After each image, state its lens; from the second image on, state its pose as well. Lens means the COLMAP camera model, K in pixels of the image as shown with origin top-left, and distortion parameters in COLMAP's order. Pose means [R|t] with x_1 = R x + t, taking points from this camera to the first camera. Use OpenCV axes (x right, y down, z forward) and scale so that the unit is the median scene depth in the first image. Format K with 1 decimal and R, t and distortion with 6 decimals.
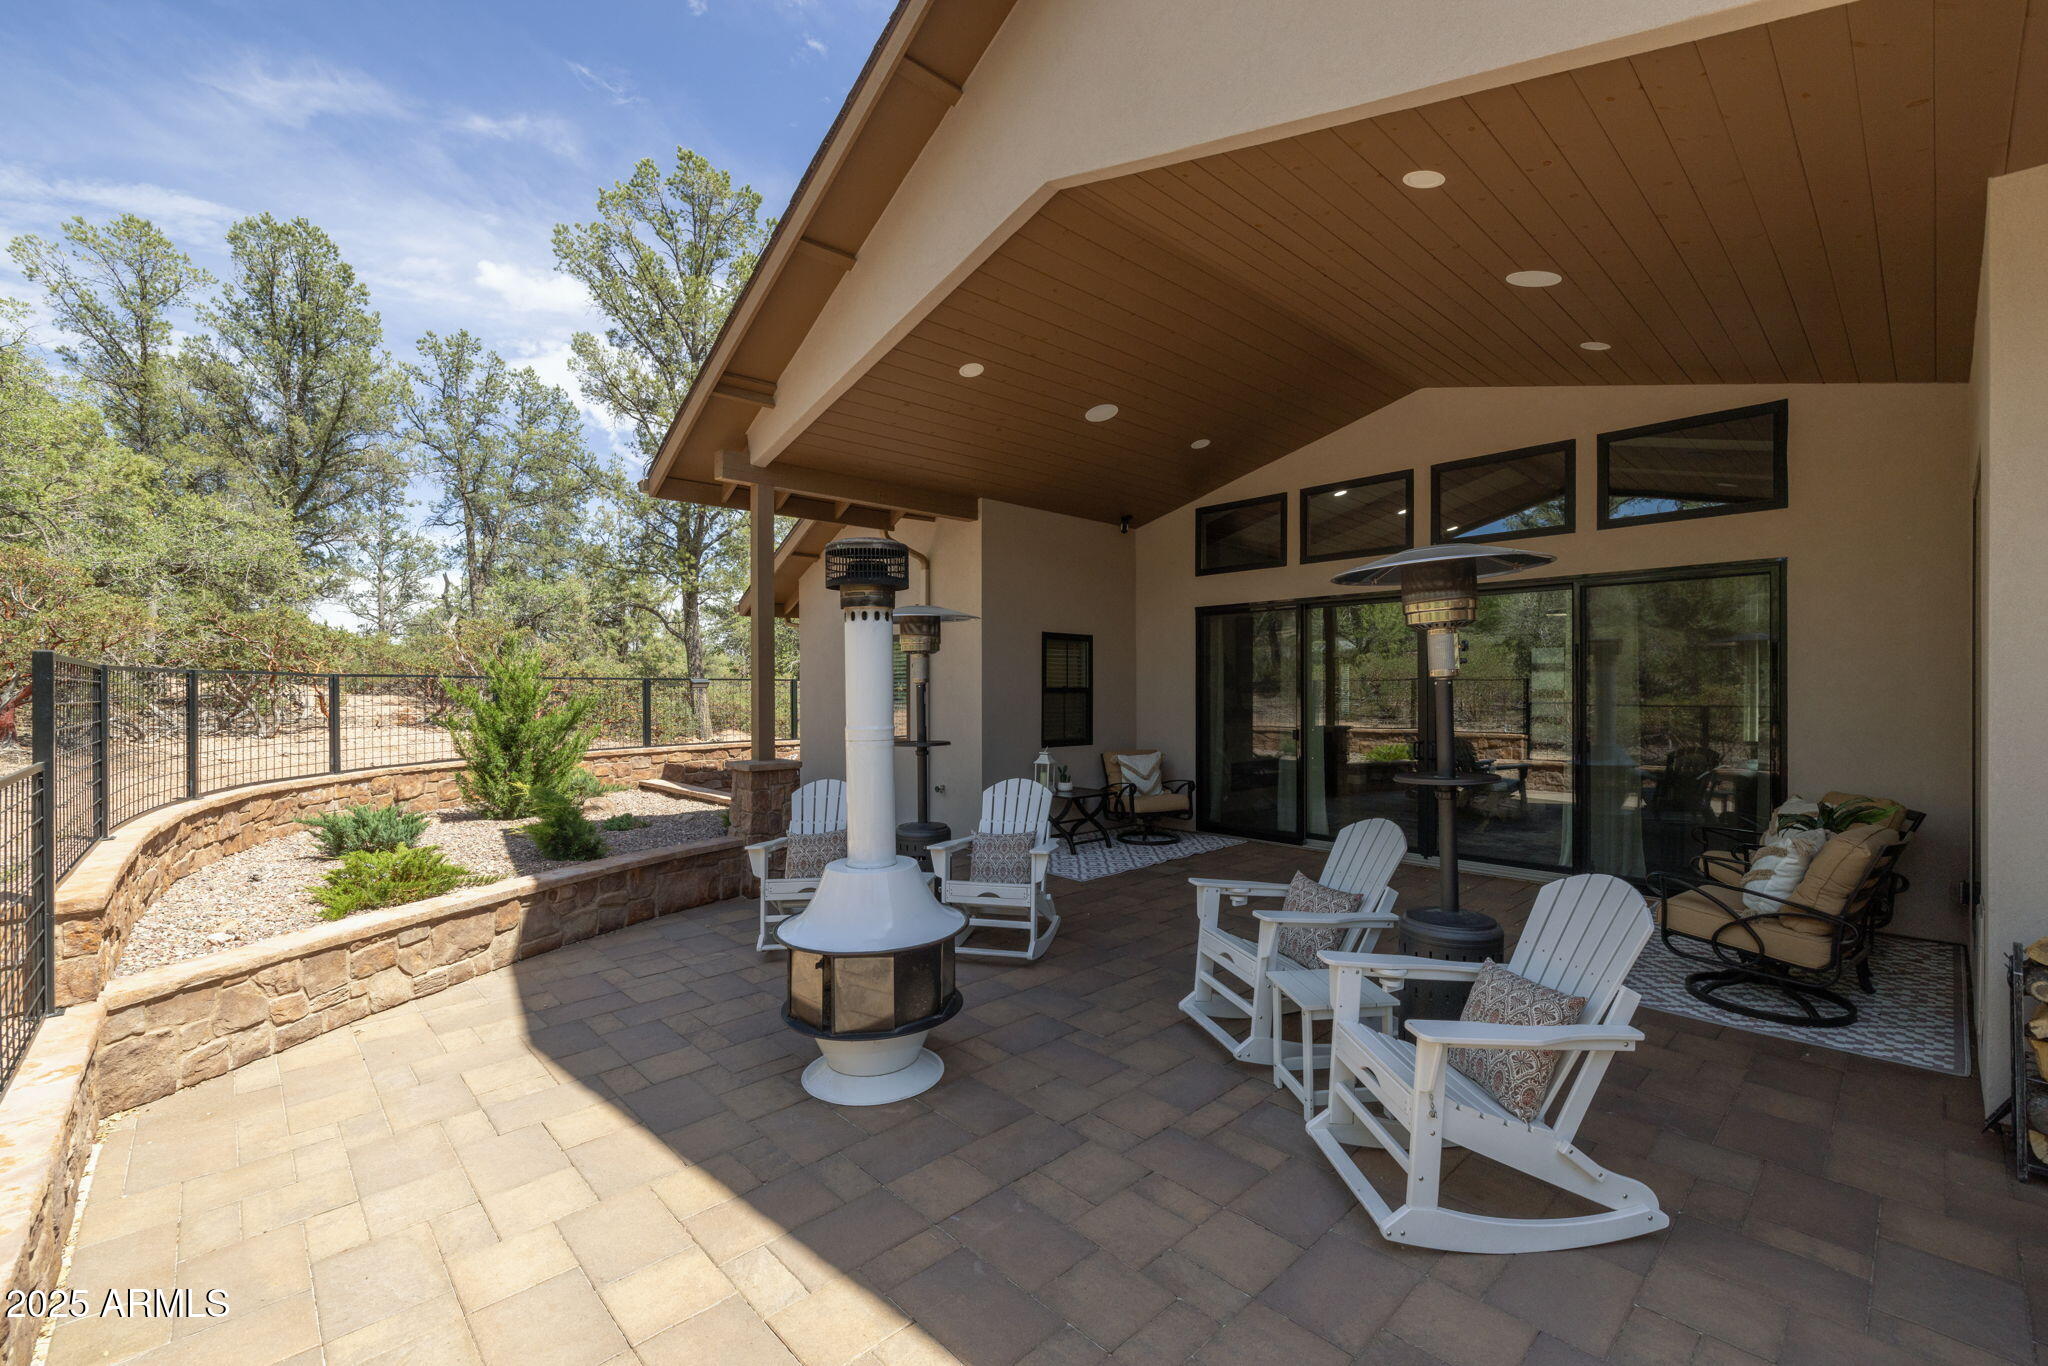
lens RADIAL K [[863.1, 0, 1007.7], [0, 863.1, 696.8], [0, 0, 1]] dist [0.000467, 0.000709]
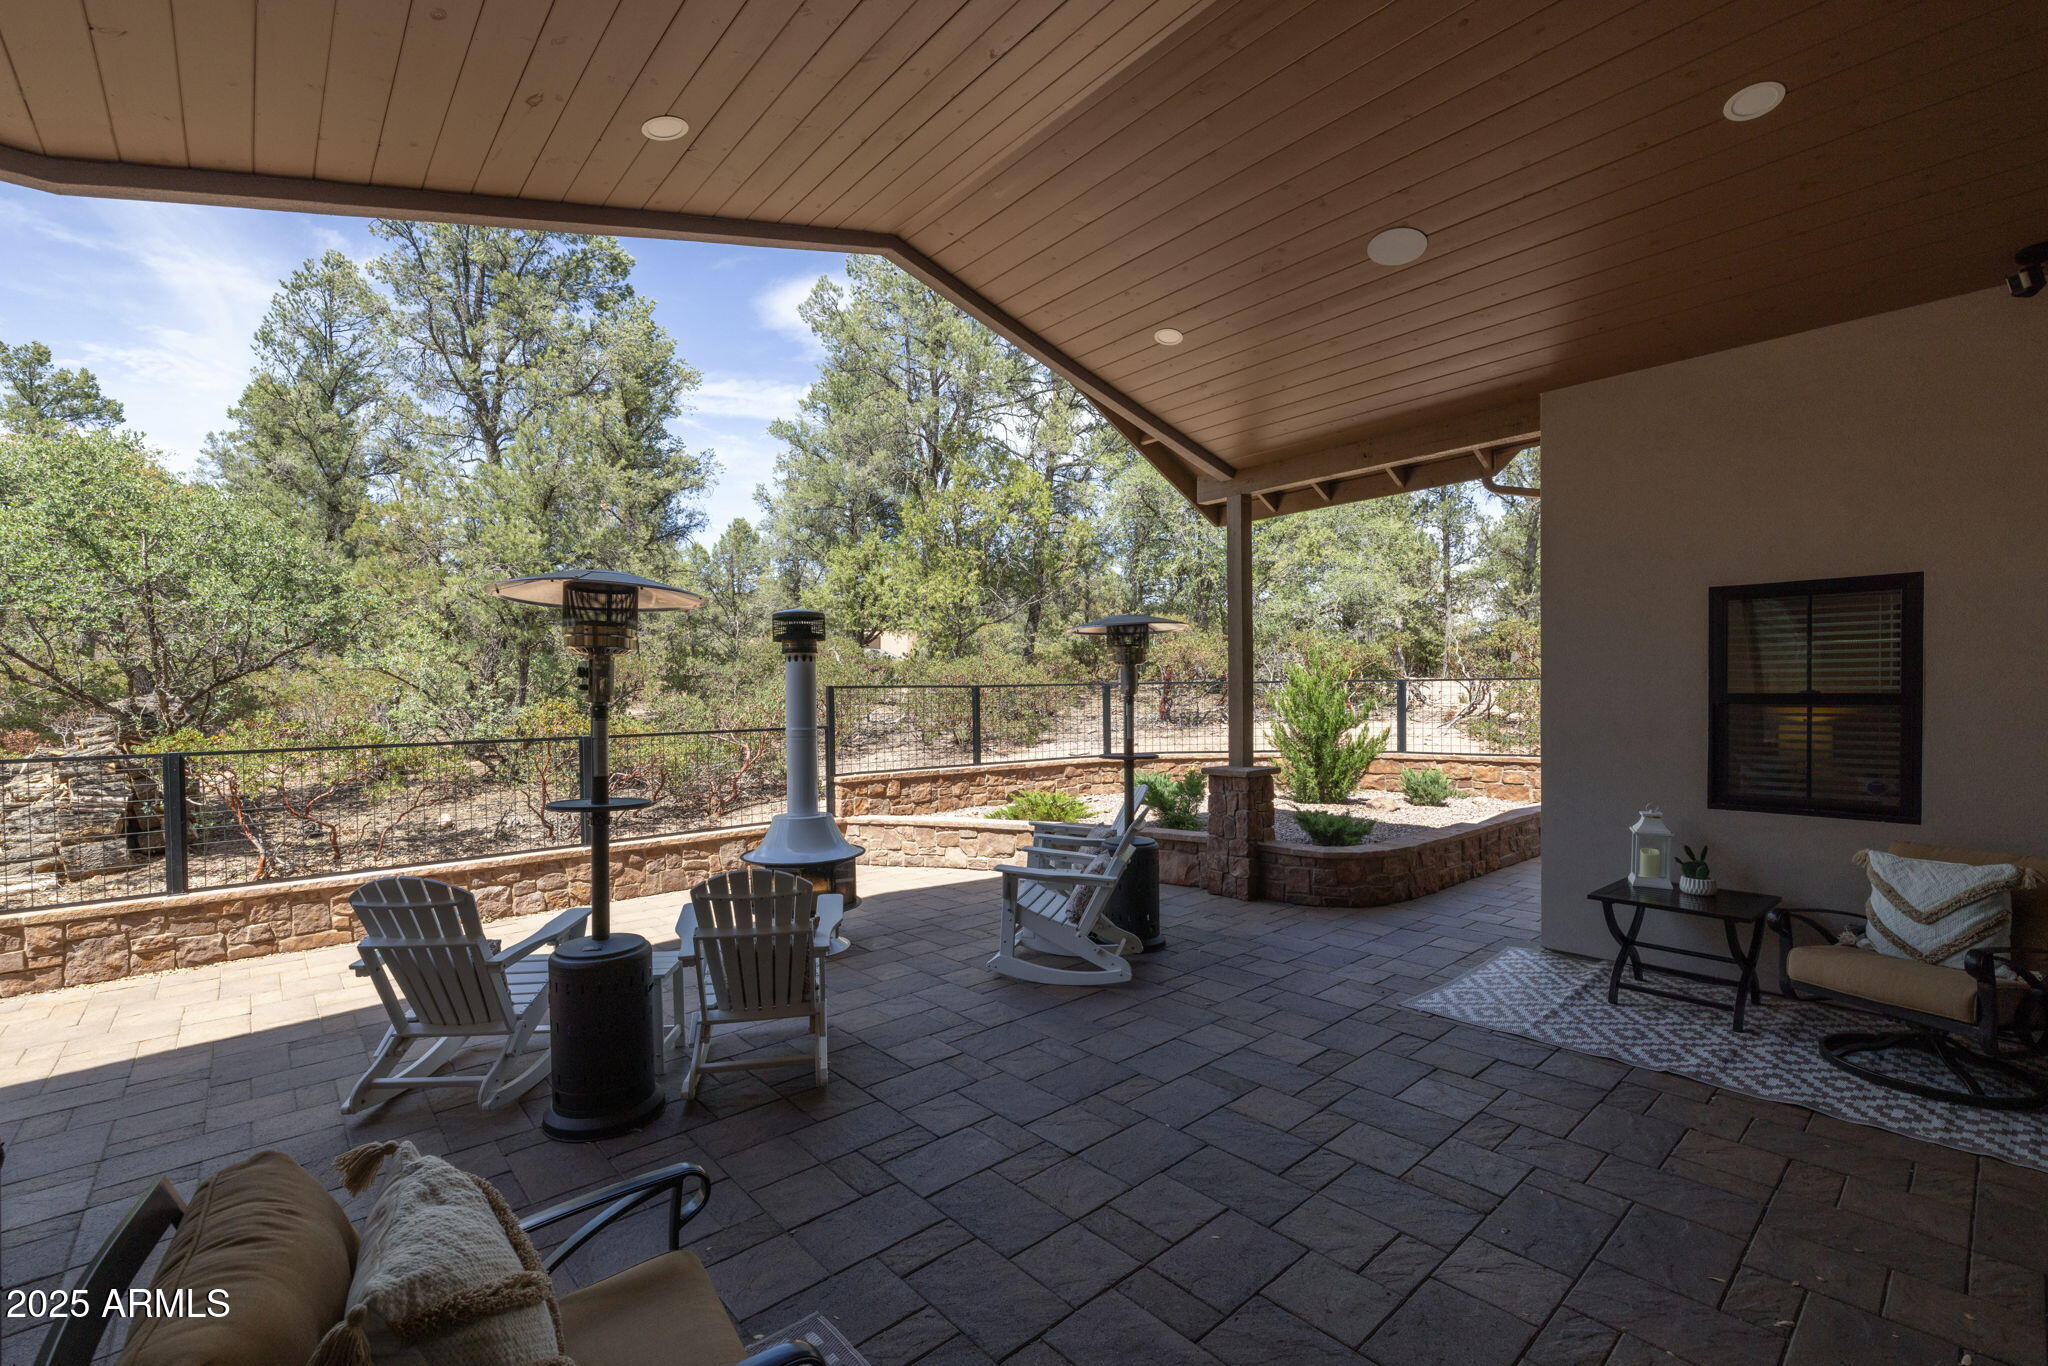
lens RADIAL K [[863.1, 0, 1021.0], [0, 863.1, 694.3], [0, 0, 1]] dist [0.000467, 0.000709]
pose [[-0.019056, 0.005502, -0.999803, 0.660268], [0.000886, 0.999985, 0.005486, -0.016000], [0.999818, -0.000781, -0.019060, 0.671037]]
